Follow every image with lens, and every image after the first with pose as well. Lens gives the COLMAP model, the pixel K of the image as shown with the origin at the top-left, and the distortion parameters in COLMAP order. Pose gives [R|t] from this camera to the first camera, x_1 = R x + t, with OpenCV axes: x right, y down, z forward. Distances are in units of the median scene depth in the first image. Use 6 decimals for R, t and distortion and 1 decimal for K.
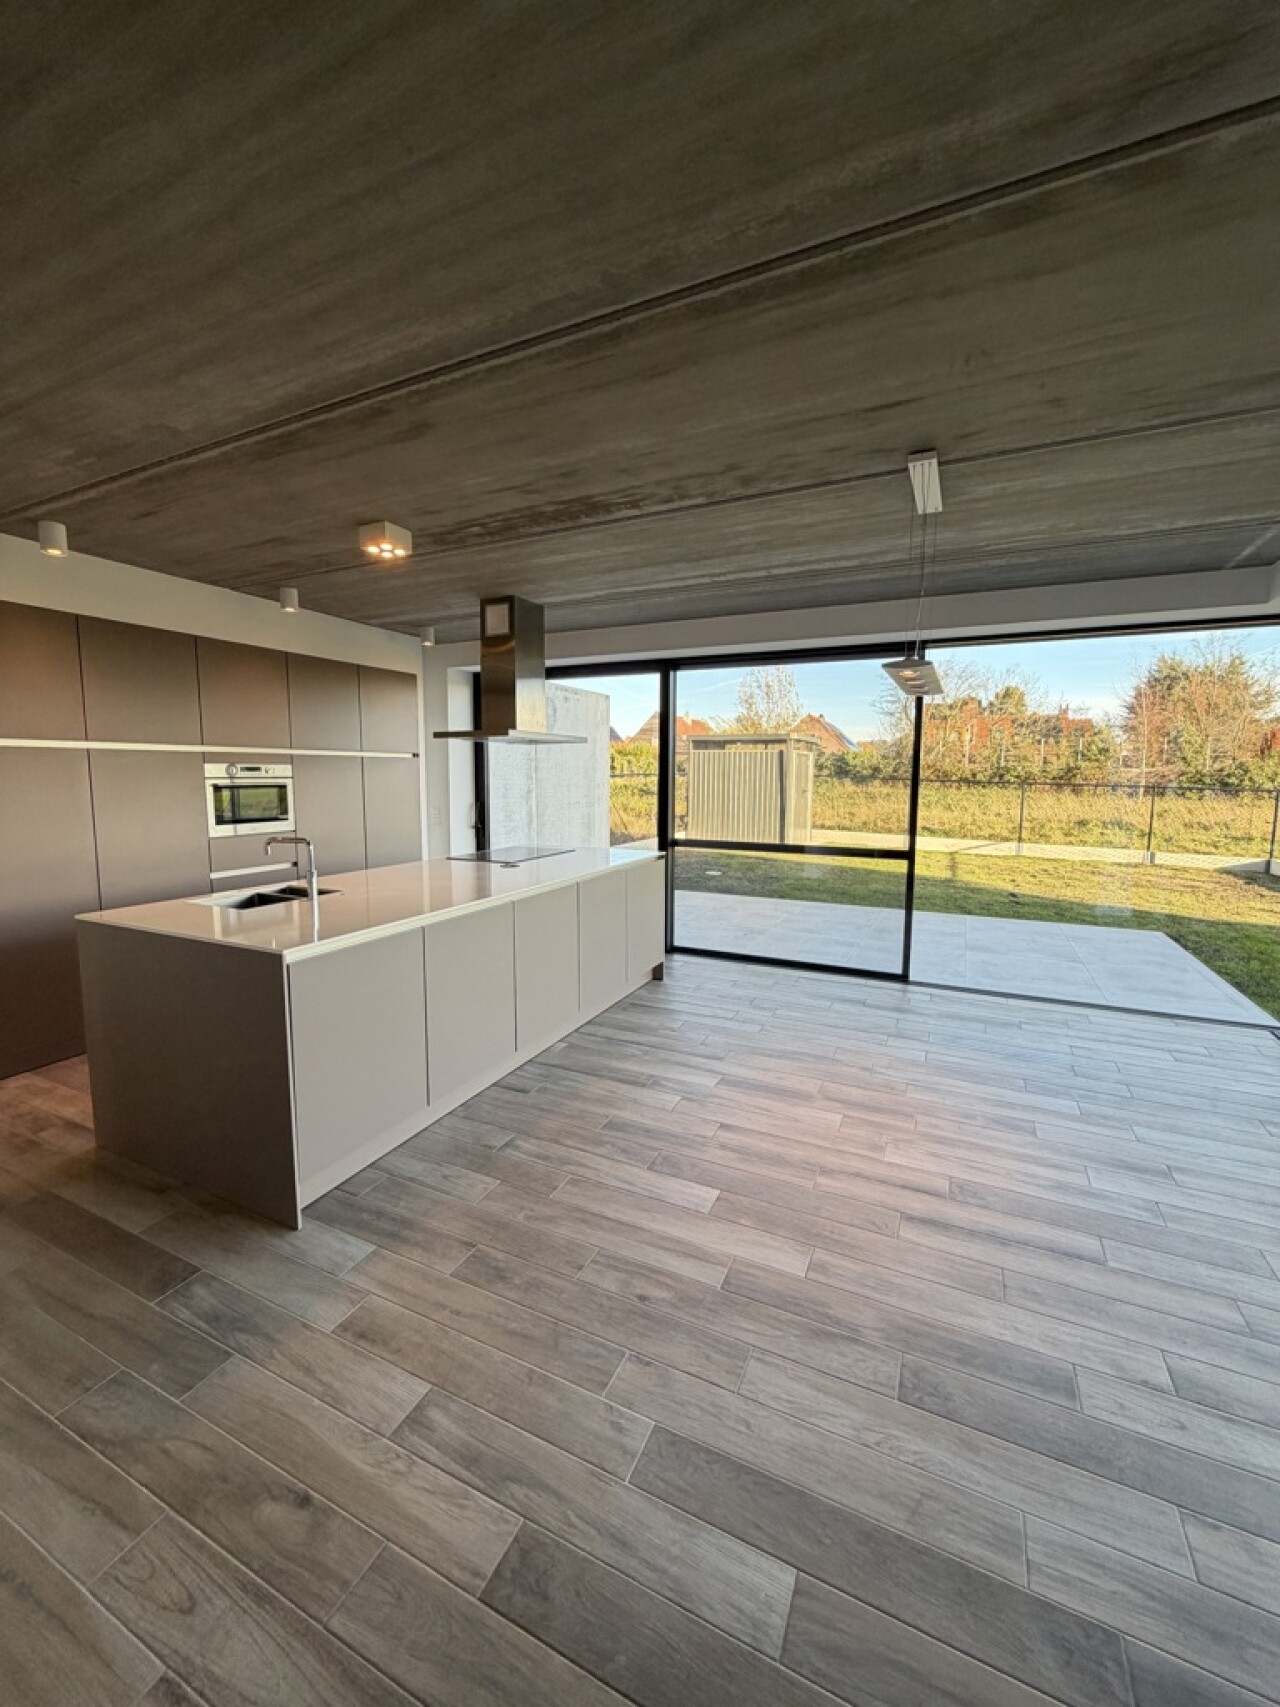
lens RADIAL K [[679.3, 0, 638.3], [0, 679.3, 844.8], [0, 0, 1]] dist [-0.001427, 0.000211]
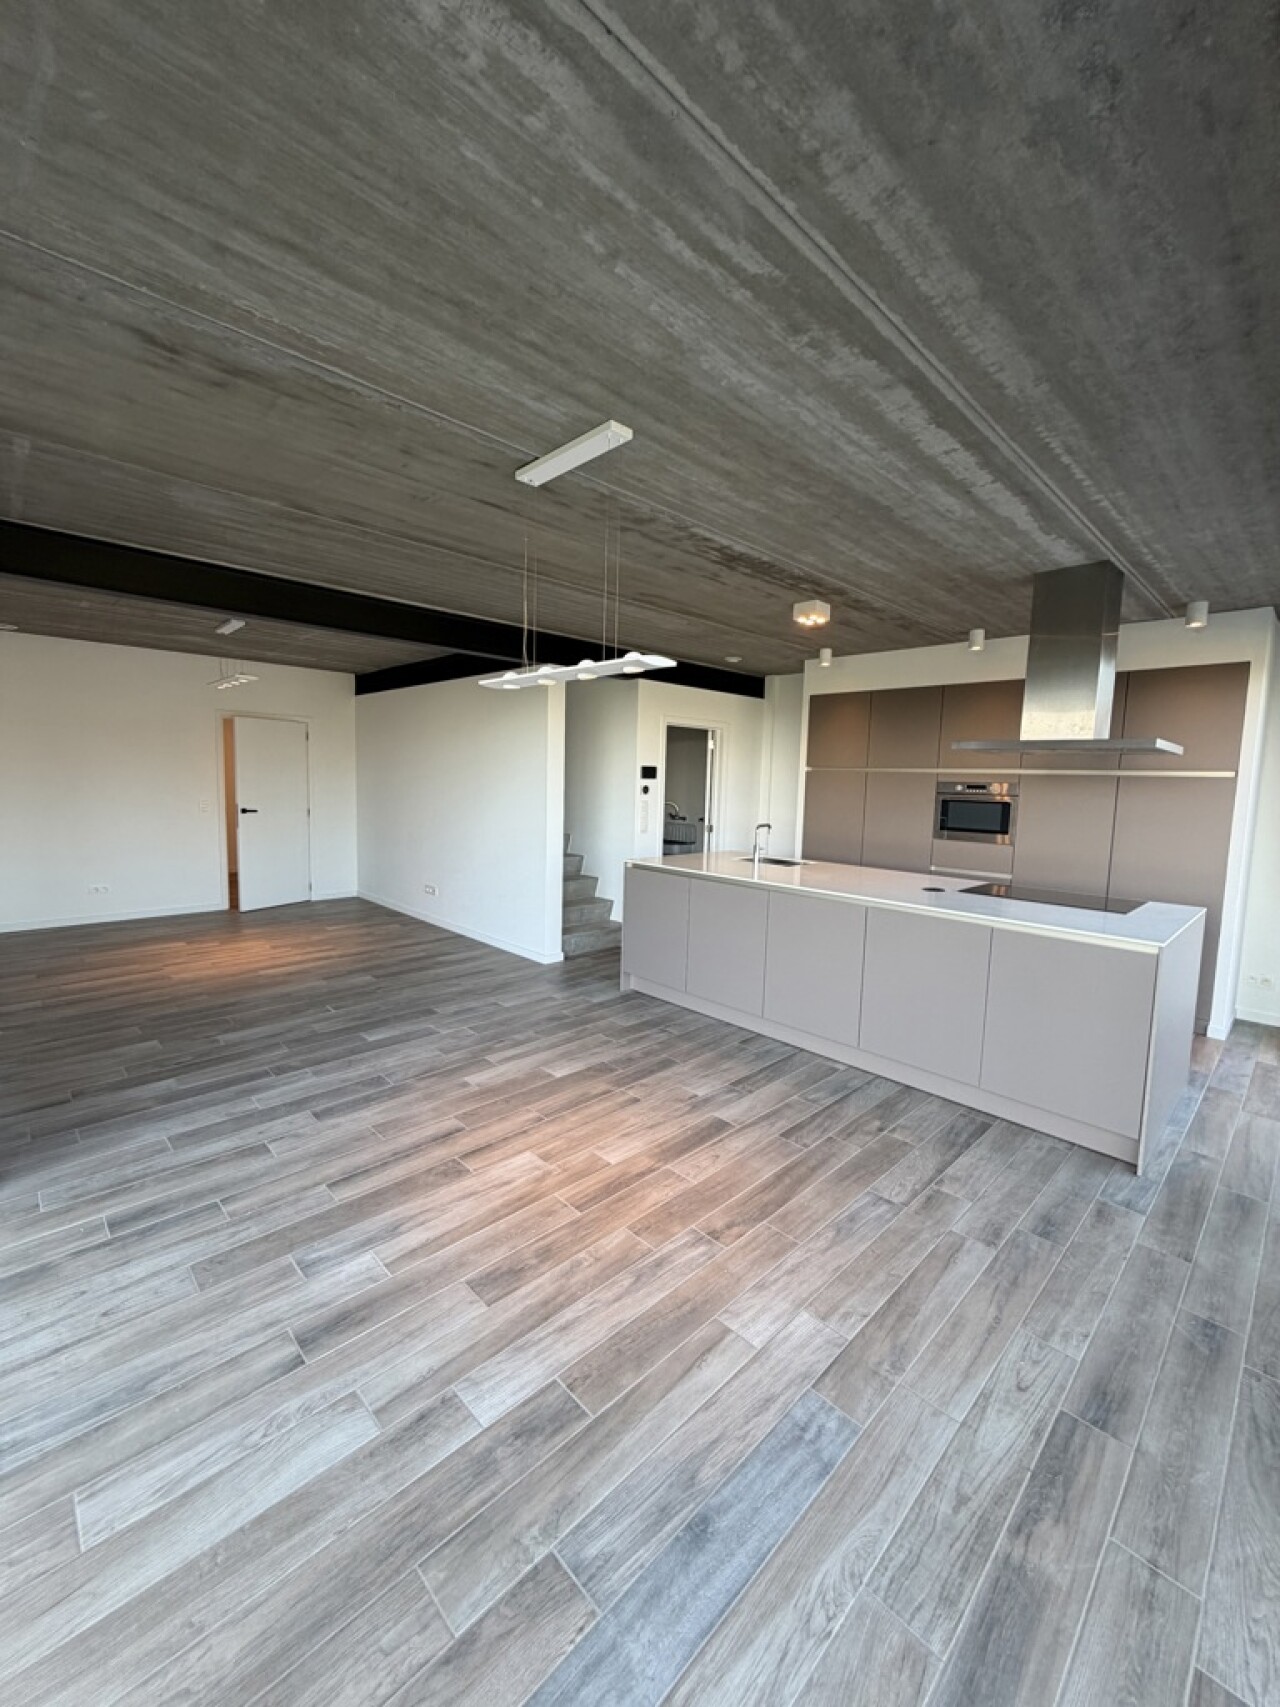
lens RADIAL K [[679.3, 0, 639.1], [0, 679.3, 846.7], [0, 0, 1]] dist [-0.001427, 0.000211]
pose [[-0.341864, 0.080712, -0.936277, 1.060829], [-0.131201, 0.982448, 0.132597, -0.128129], [0.930546, 0.168171, -0.325274, 1.219337]]
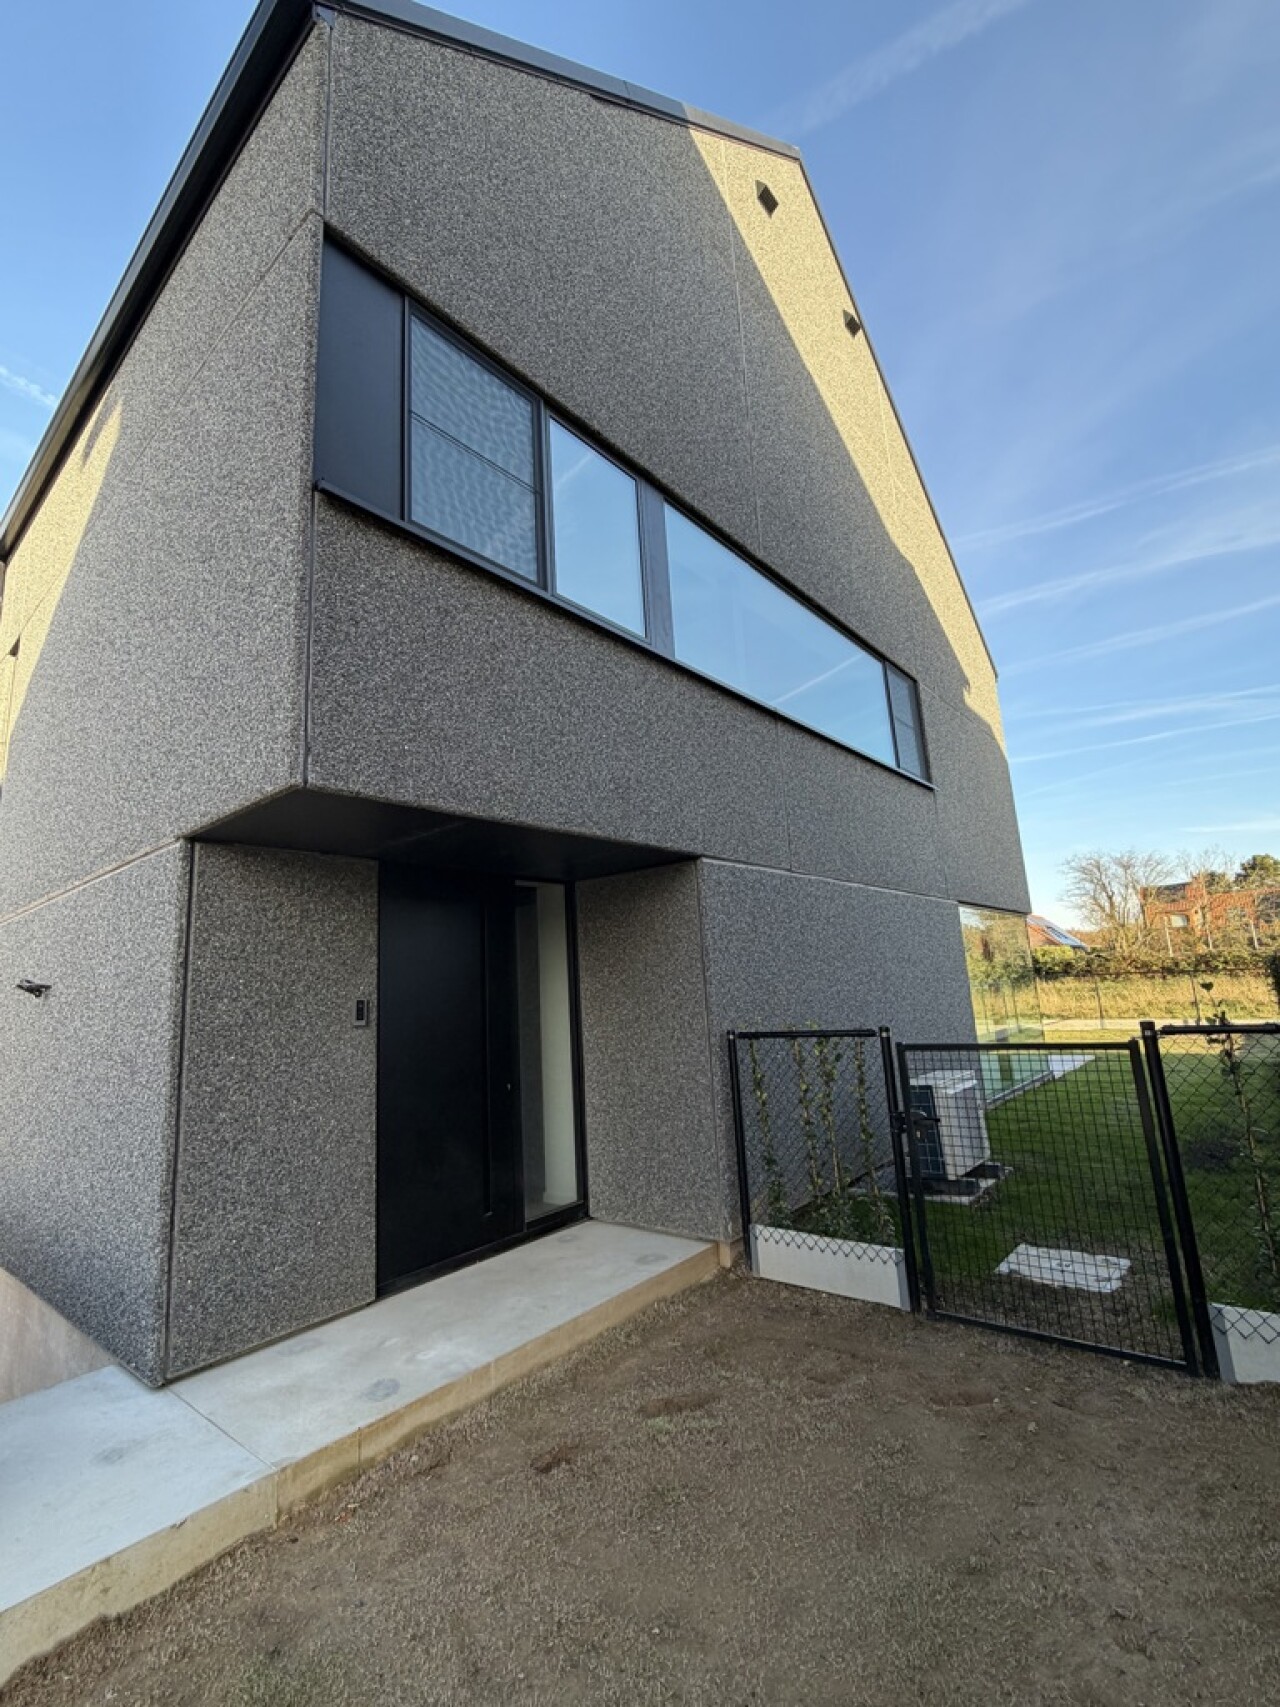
lens RADIAL K [[740.9, 0, 638.5], [0, 740.9, 850.1], [0, 0, 1]] dist [0.000259, 0.000038]
pose [[0.966746, -0.109194, -0.231257, 0.281061], [0.037439, 0.954950, -0.294394, 0.309123], [0.252985, 0.275946, 0.927282, -2.715403]]
